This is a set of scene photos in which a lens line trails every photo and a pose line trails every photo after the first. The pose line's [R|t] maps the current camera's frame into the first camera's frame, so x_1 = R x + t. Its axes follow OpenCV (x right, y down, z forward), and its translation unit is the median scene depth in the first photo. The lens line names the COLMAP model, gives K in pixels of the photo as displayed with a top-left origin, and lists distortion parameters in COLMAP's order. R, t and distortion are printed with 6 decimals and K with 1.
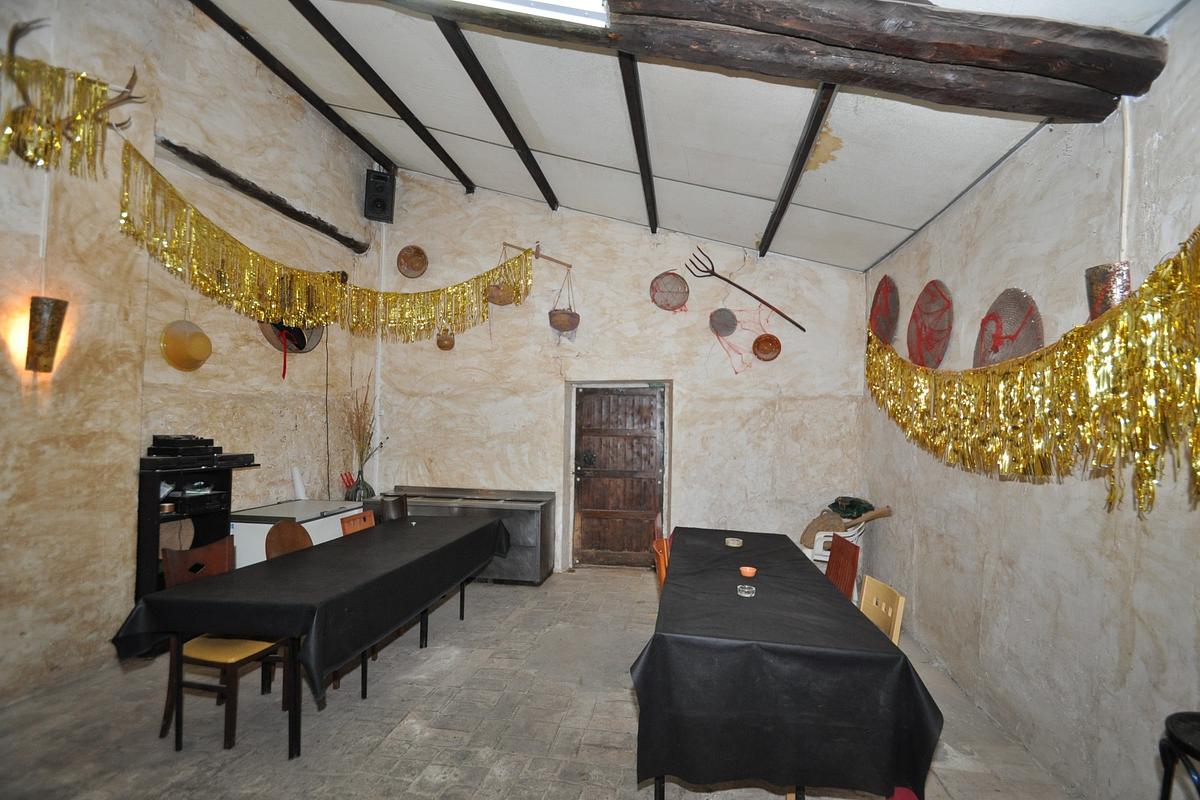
lens RADIAL K [[515.8, 0, 599.5], [0, 515.8, 406.8], [0, 0, 1]] dist [-0.000342, -0.000067]
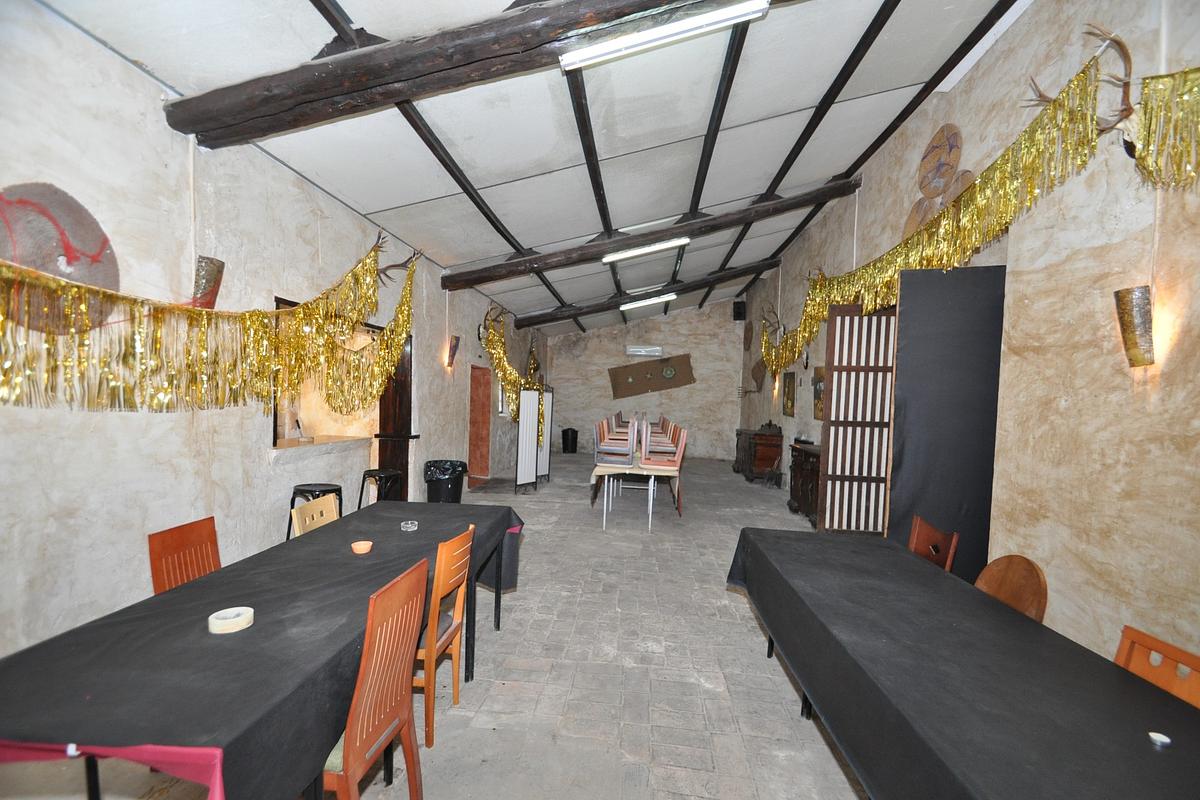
lens RADIAL K [[515.8, 0, 599.5], [0, 515.8, 406.8], [0, 0, 1]] dist [-0.000342, -0.000067]
pose [[-0.993633, -0.058904, -0.096039, -0.002047], [-0.056850, 0.998095, -0.023983, 0.086179], [0.097269, -0.018370, -0.995089, 1.823149]]
